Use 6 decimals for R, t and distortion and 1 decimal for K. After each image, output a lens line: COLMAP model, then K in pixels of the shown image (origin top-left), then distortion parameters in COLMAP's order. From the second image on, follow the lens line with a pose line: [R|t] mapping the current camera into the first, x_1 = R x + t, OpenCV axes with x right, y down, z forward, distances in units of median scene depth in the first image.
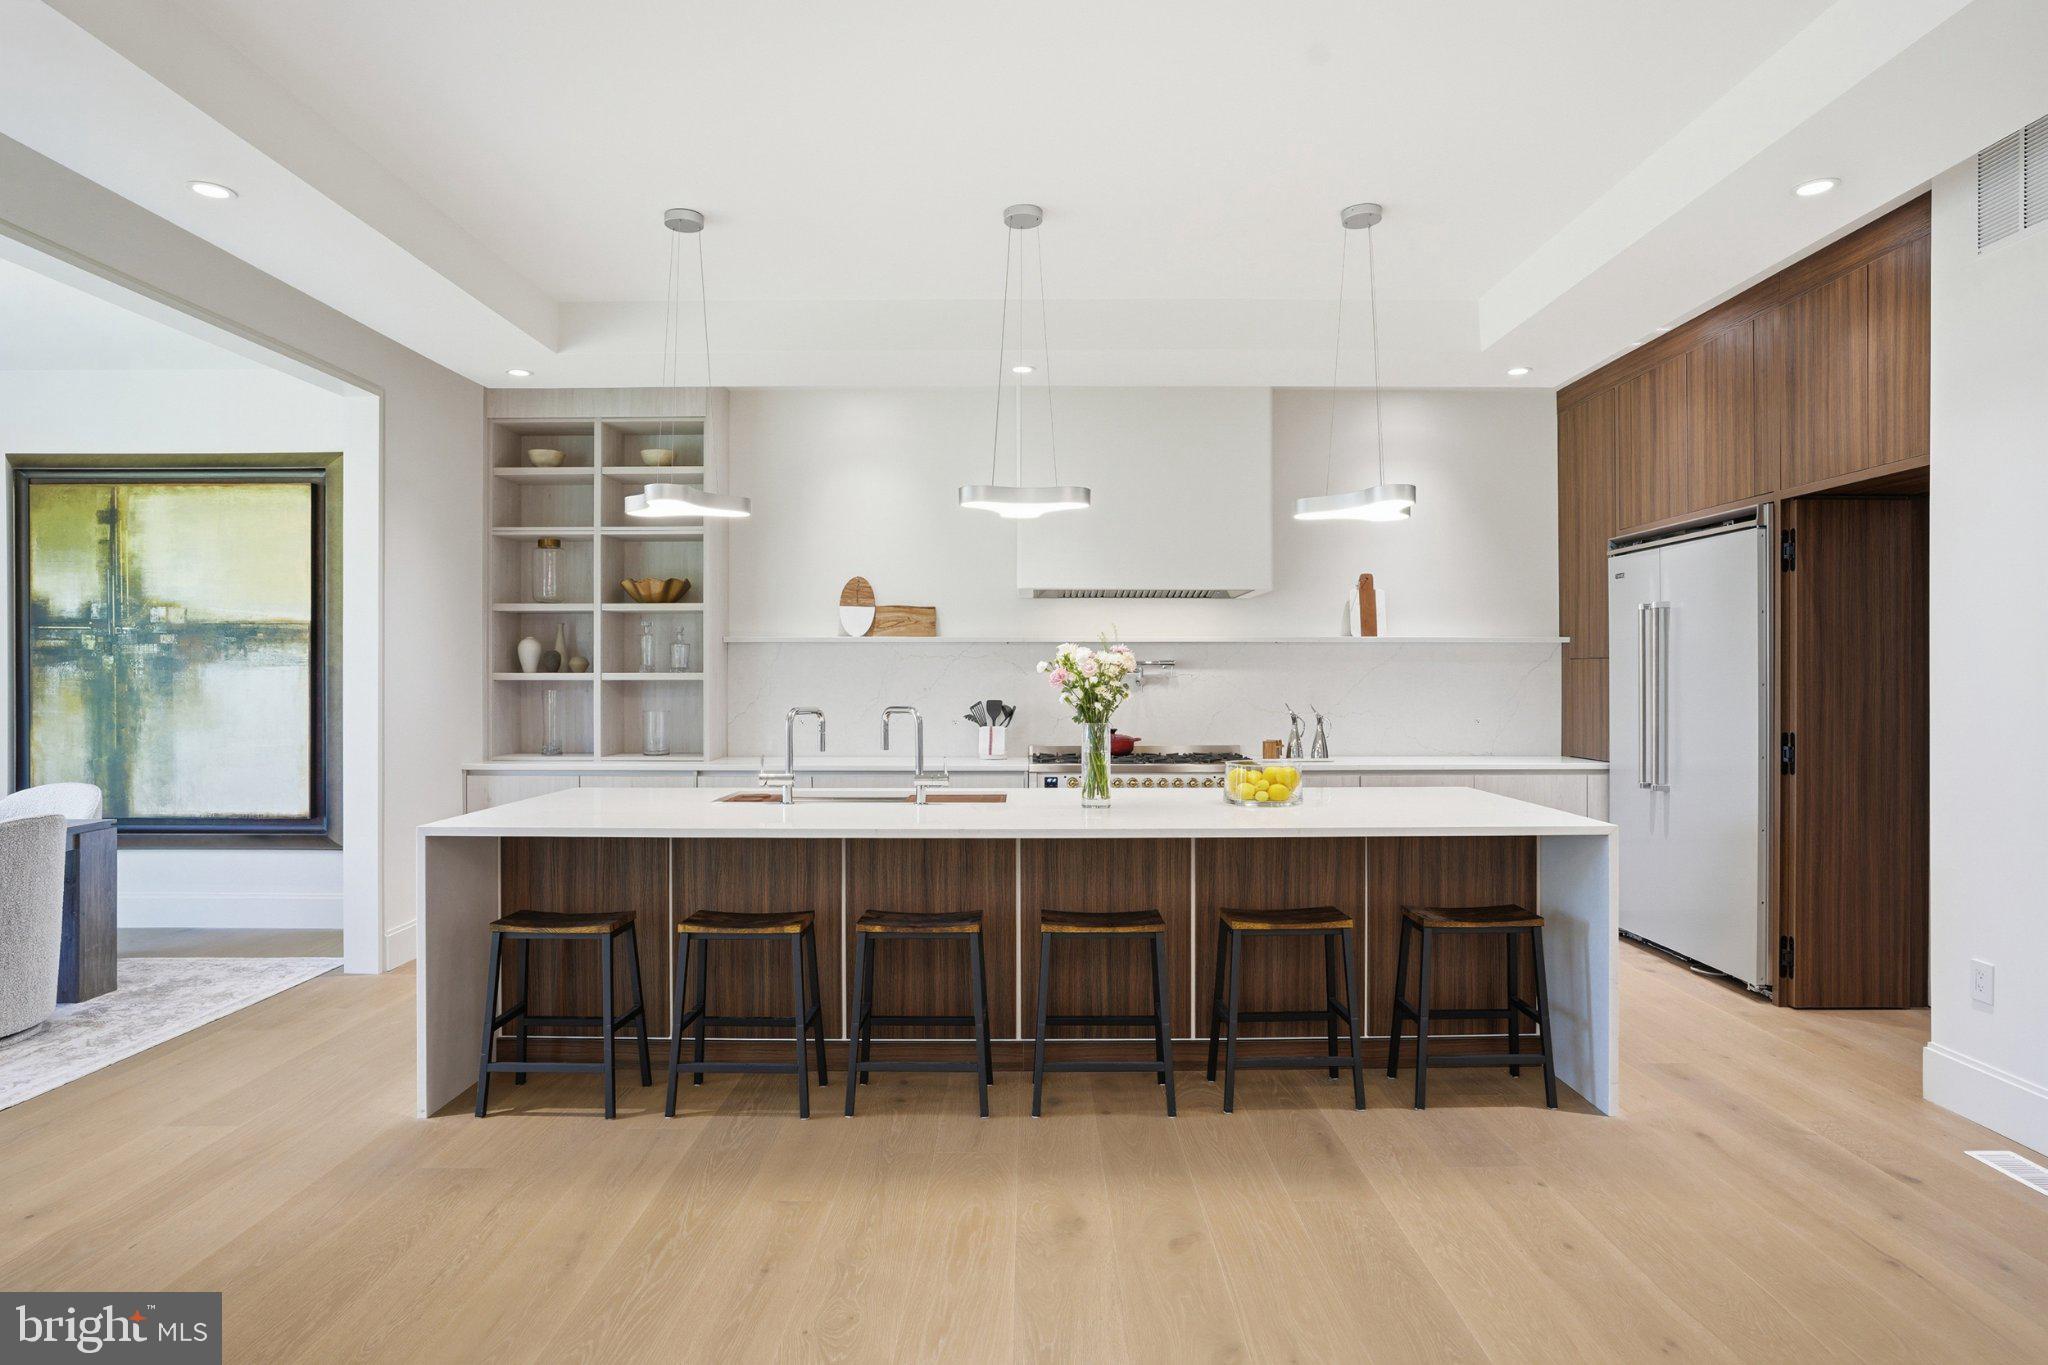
lens RADIAL K [[1119.7, 0, 1030.5], [0, 1119.7, 675.0], [0, 0, 1]] dist [-0.023351, 0.002823]
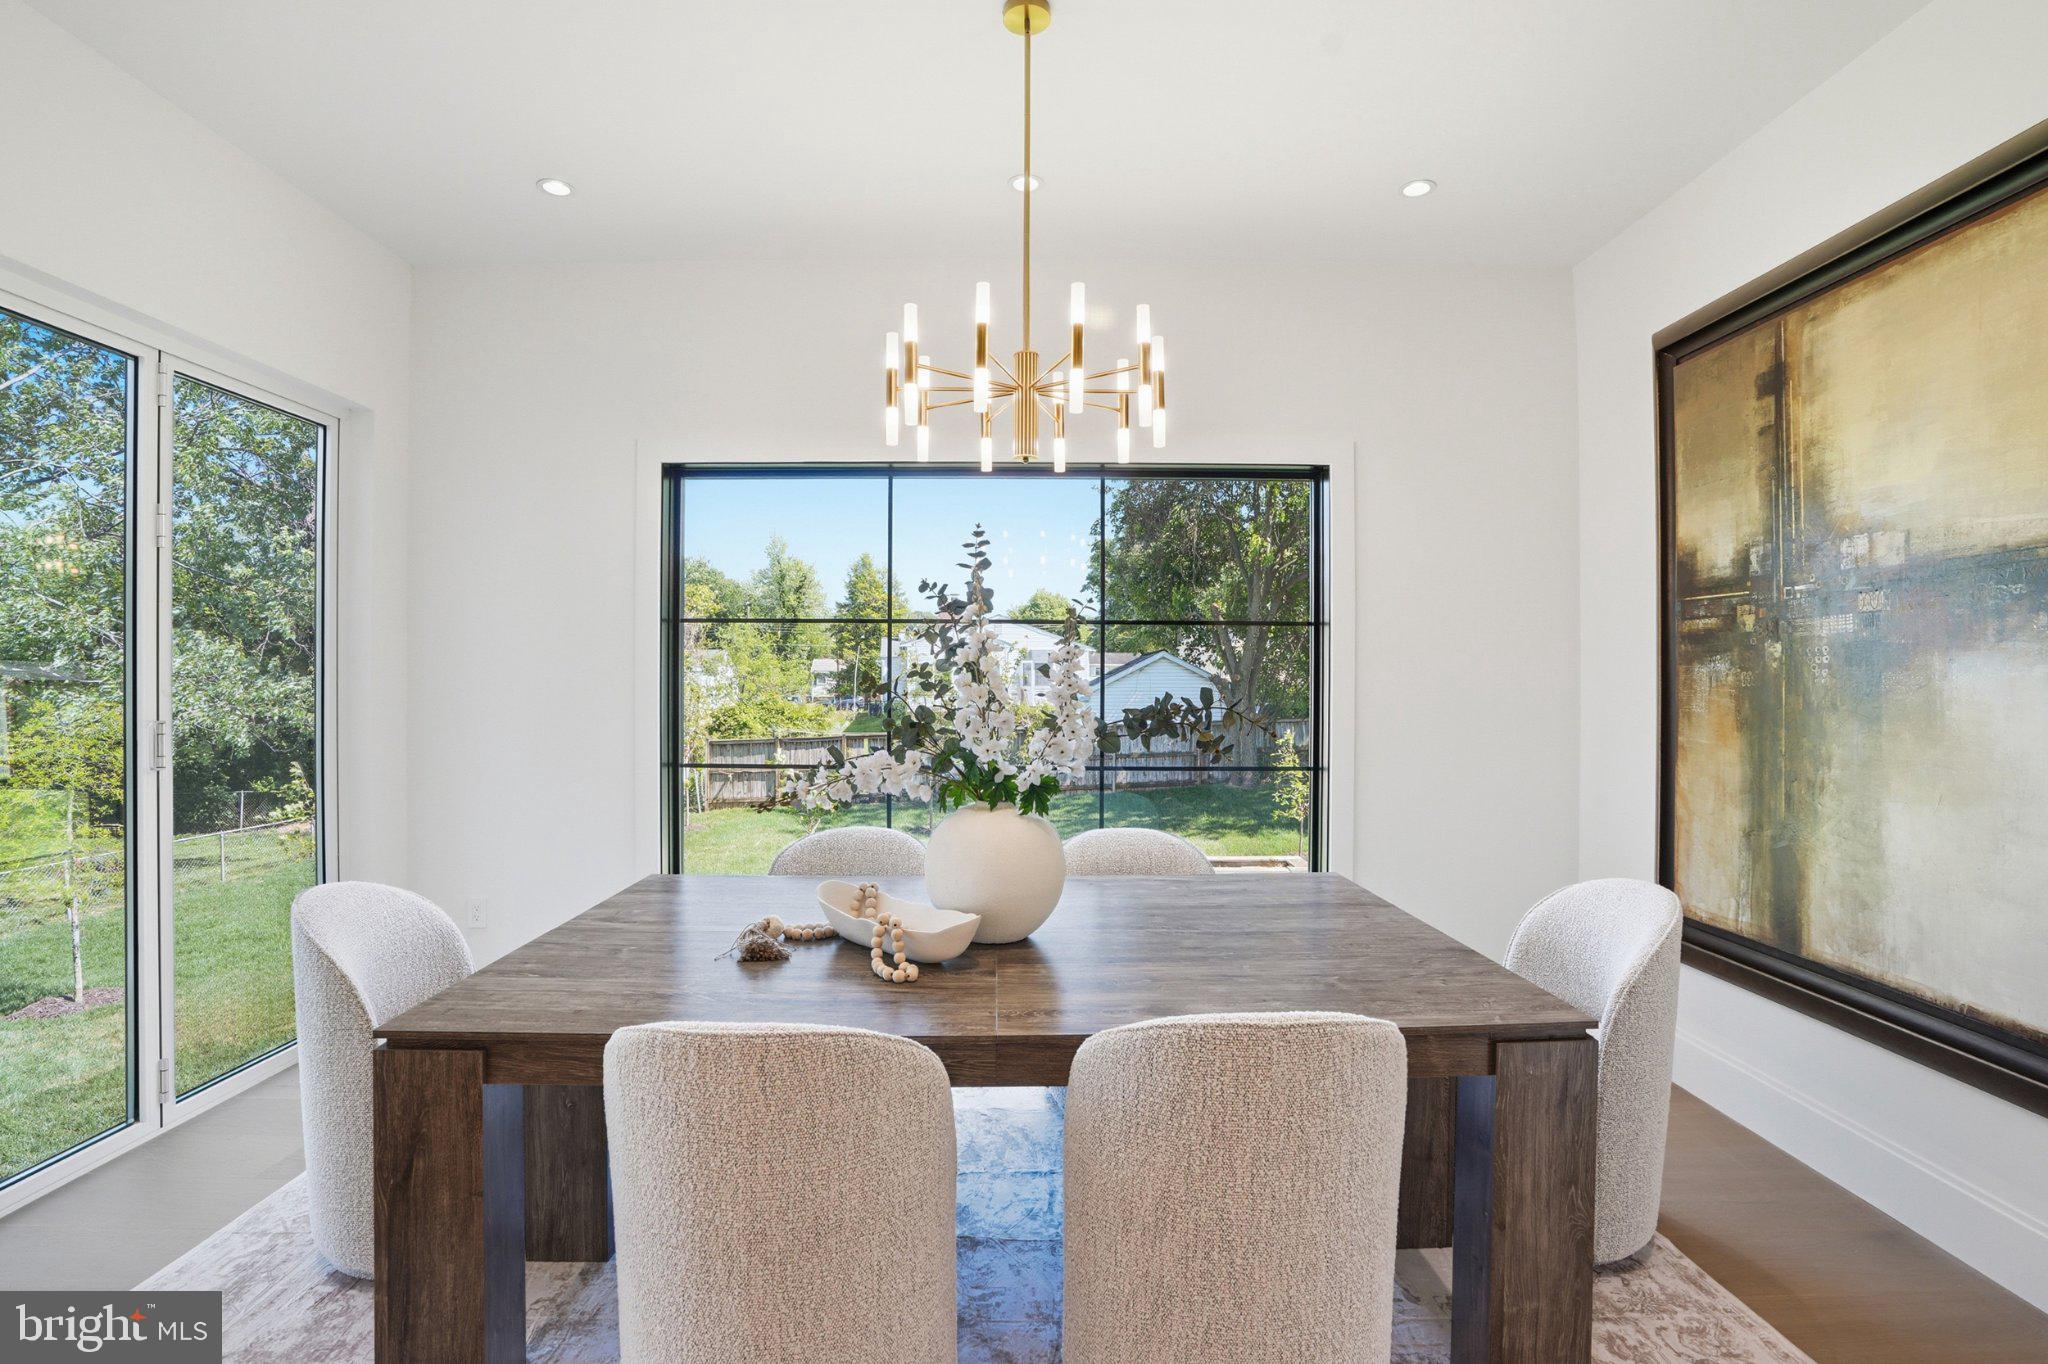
lens RADIAL K [[968.0, 0, 1029.9], [0, 968.0, 680.6], [0, 0, 1]] dist [-0.072888, 0.030003]
pose [[0.001879, 0.000930, -0.999998, -0.385378], [-0.006387, 0.999979, 0.000918, 0.002961], [0.999978, 0.006385, 0.001885, 0.639188]]
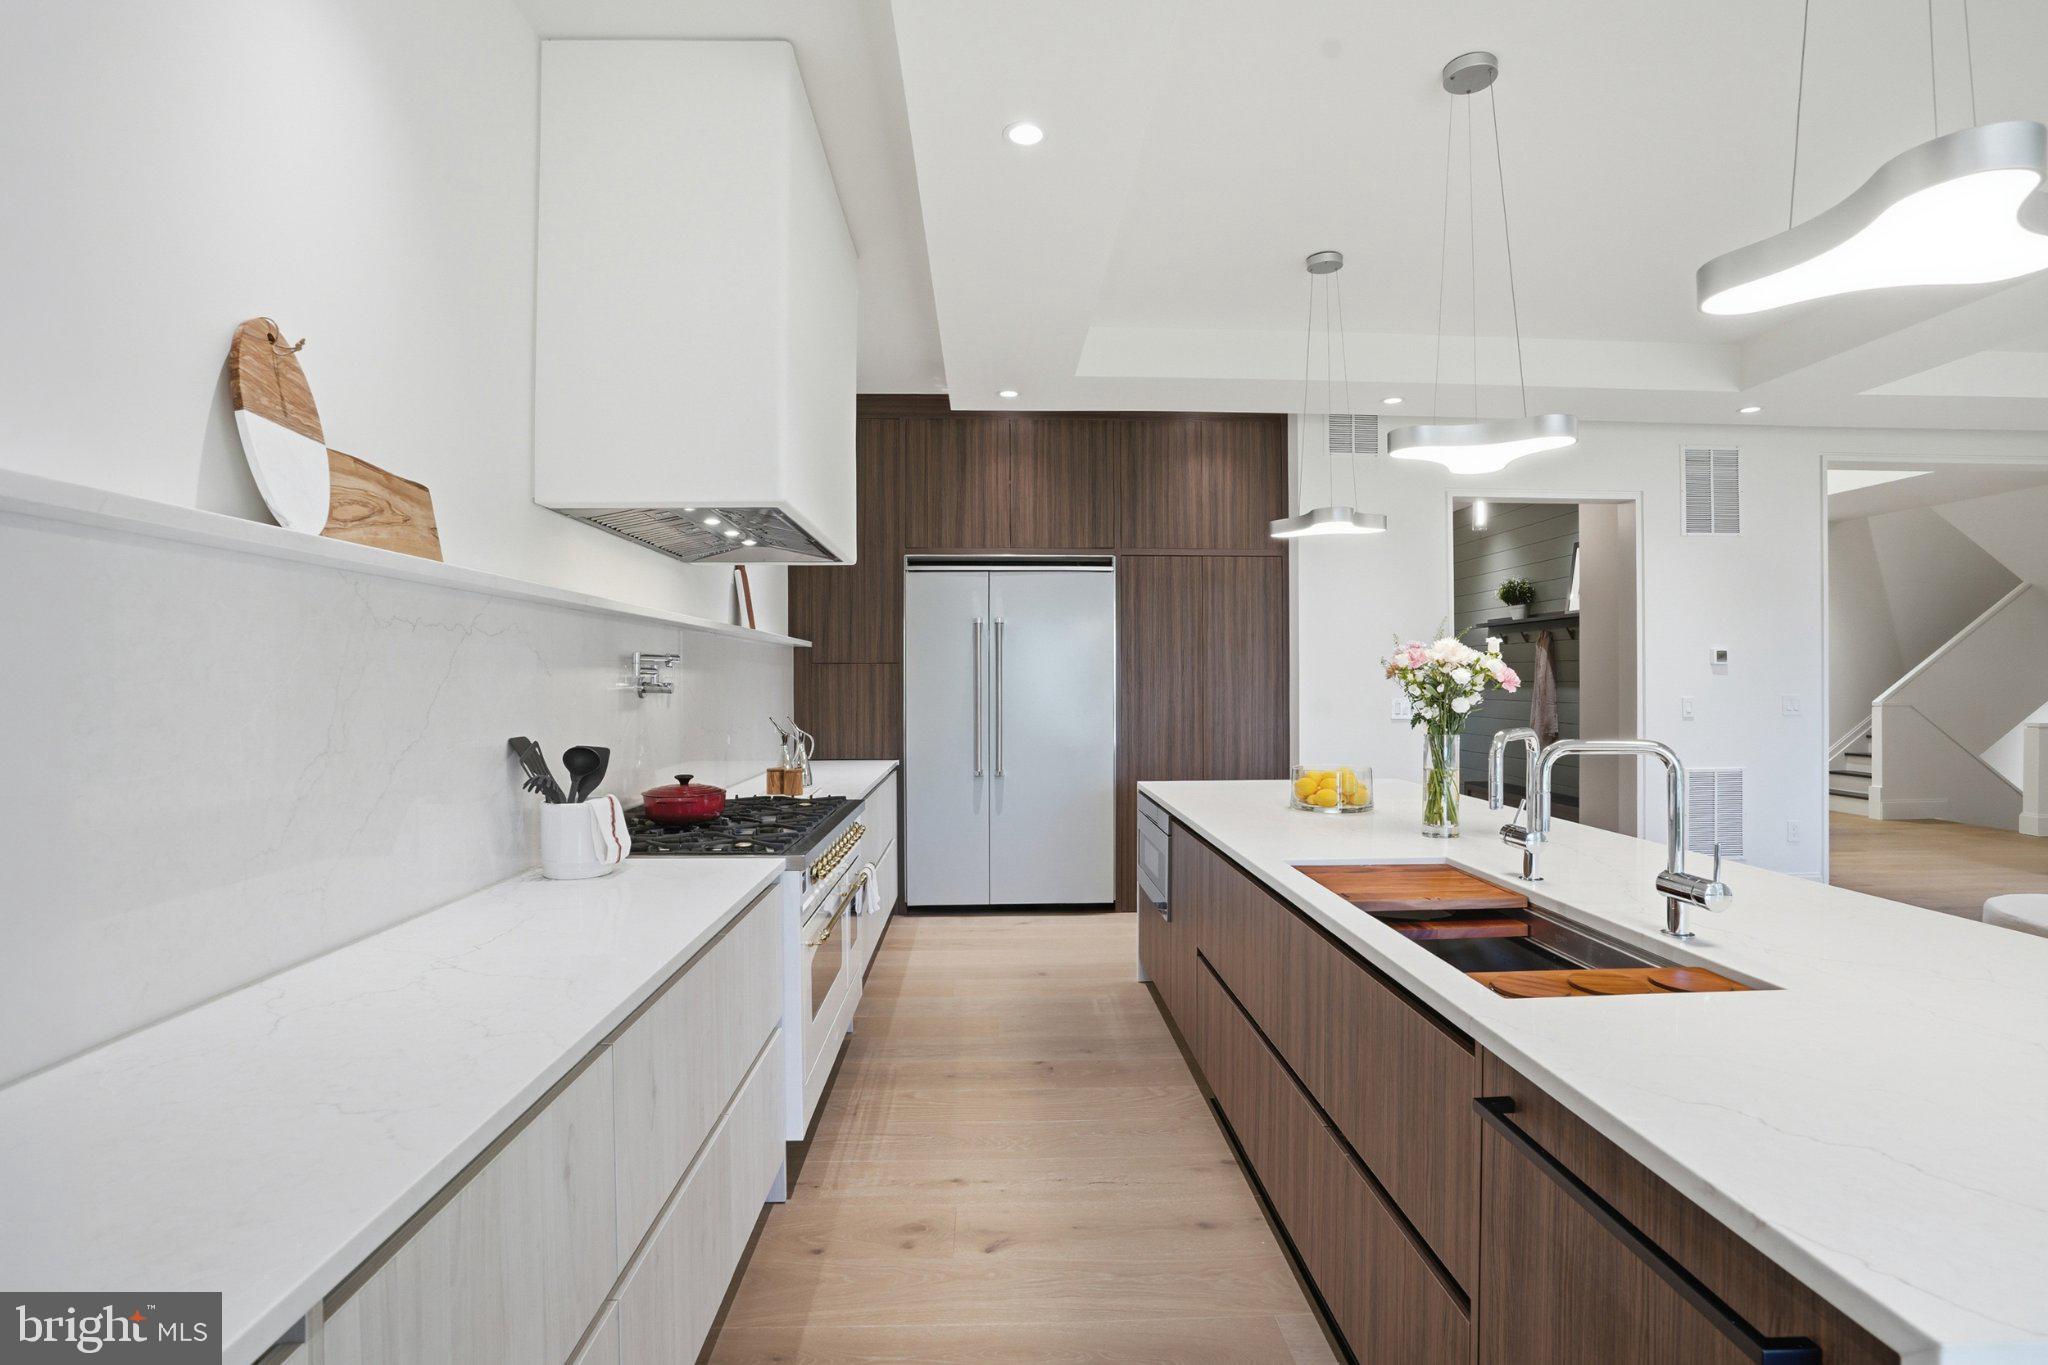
lens RADIAL K [[968.0, 0, 1029.9], [0, 968.0, 681.1], [0, 0, 1]] dist [-0.072888, 0.030003]
pose [[-0.033970, 0.000579, 0.999423, -0.431081], [0.003544, 0.999994, -0.000459, 0.002484], [-0.999417, 0.003526, -0.033972, 0.902318]]
